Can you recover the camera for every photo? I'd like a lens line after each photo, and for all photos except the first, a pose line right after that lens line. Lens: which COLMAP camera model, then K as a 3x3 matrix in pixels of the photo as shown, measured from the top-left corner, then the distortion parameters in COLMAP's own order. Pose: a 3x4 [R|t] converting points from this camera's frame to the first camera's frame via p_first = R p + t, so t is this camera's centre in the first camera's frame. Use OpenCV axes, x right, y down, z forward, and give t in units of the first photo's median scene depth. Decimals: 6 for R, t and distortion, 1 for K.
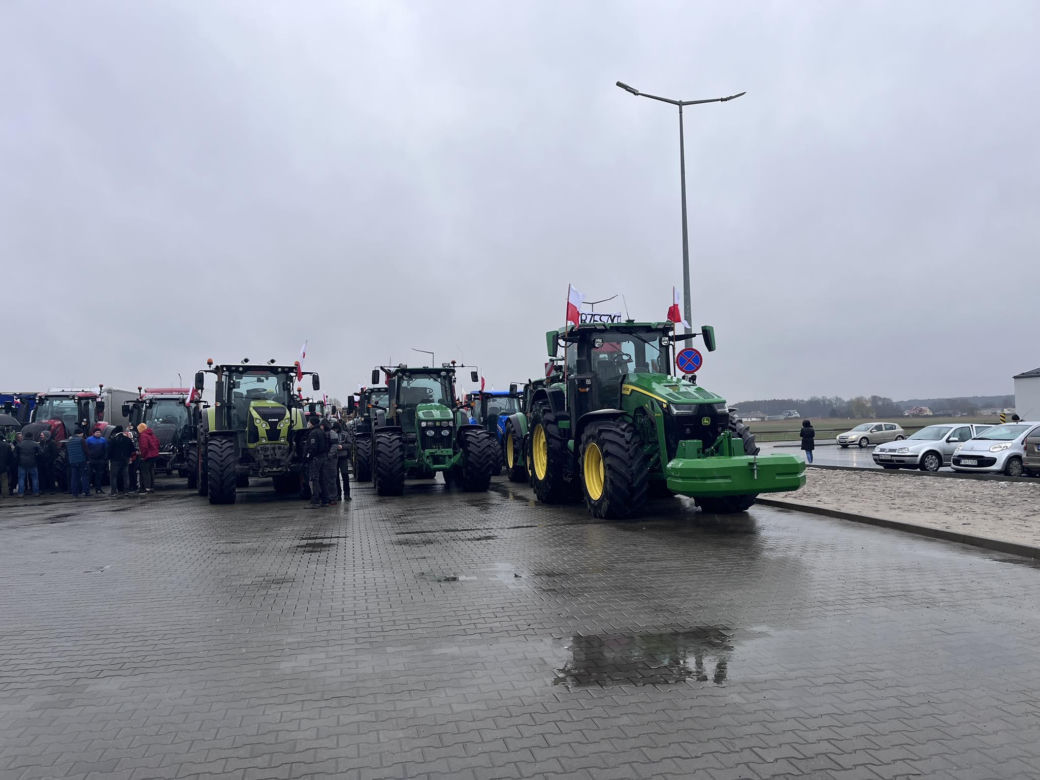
lens RADIAL K [[746.8, 0, 520.2], [0, 746.8, 395.9], [0, 0, 1]] dist [0.004999, -0.000600]
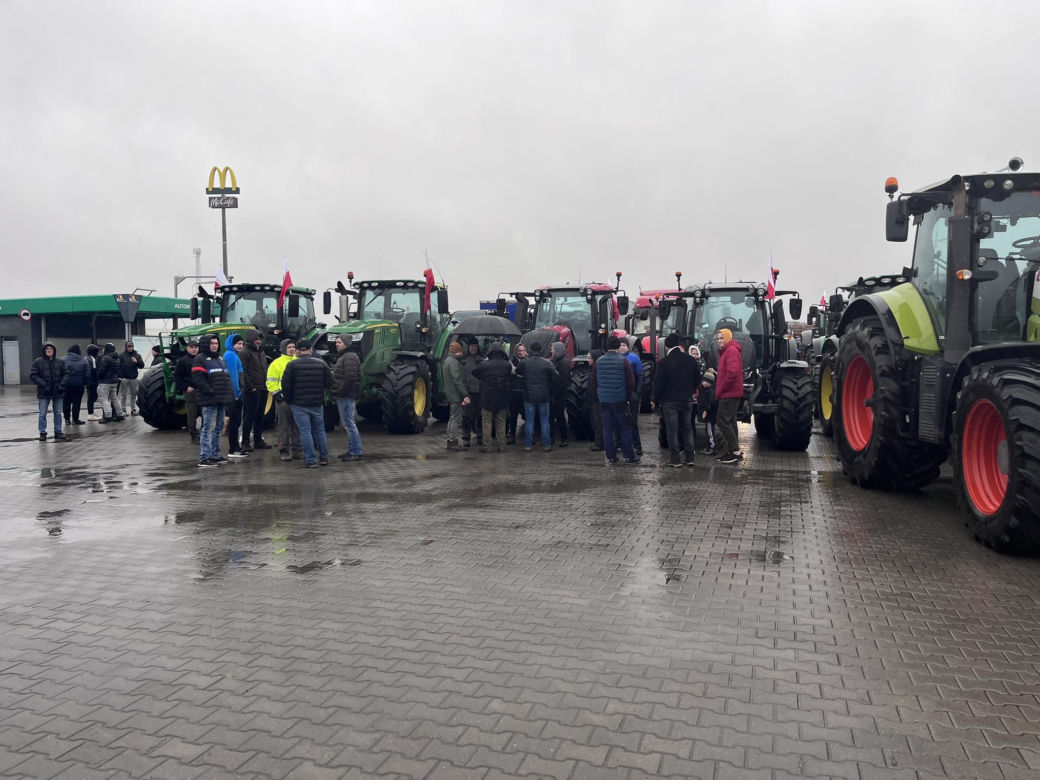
lens RADIAL K [[776.4, 0, 520.0], [0, 776.4, 390.0], [0, 0, 1]] dist [0.008048, 0.000826]
pose [[0.842824, 0.043447, -0.536432, -0.360764], [0.010471, 0.995224, 0.097058, 0.027468], [0.538087, -0.087420, 0.838344, 0.511883]]
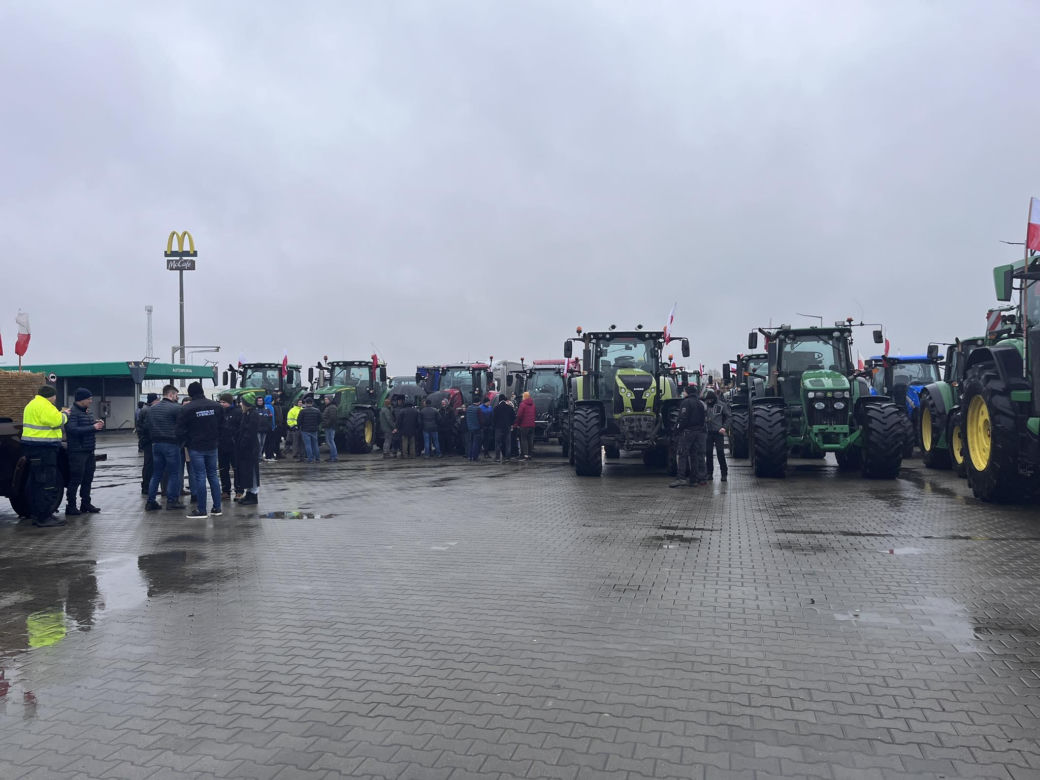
lens RADIAL K [[746.8, 0, 520.2], [0, 746.8, 395.9], [0, 0, 1]] dist [0.004999, -0.000600]
pose [[0.878673, 0.007323, -0.477367, -0.015102], [0.011102, 0.999299, 0.035765, 0.005120], [0.477294, -0.036726, 0.877976, 0.102188]]
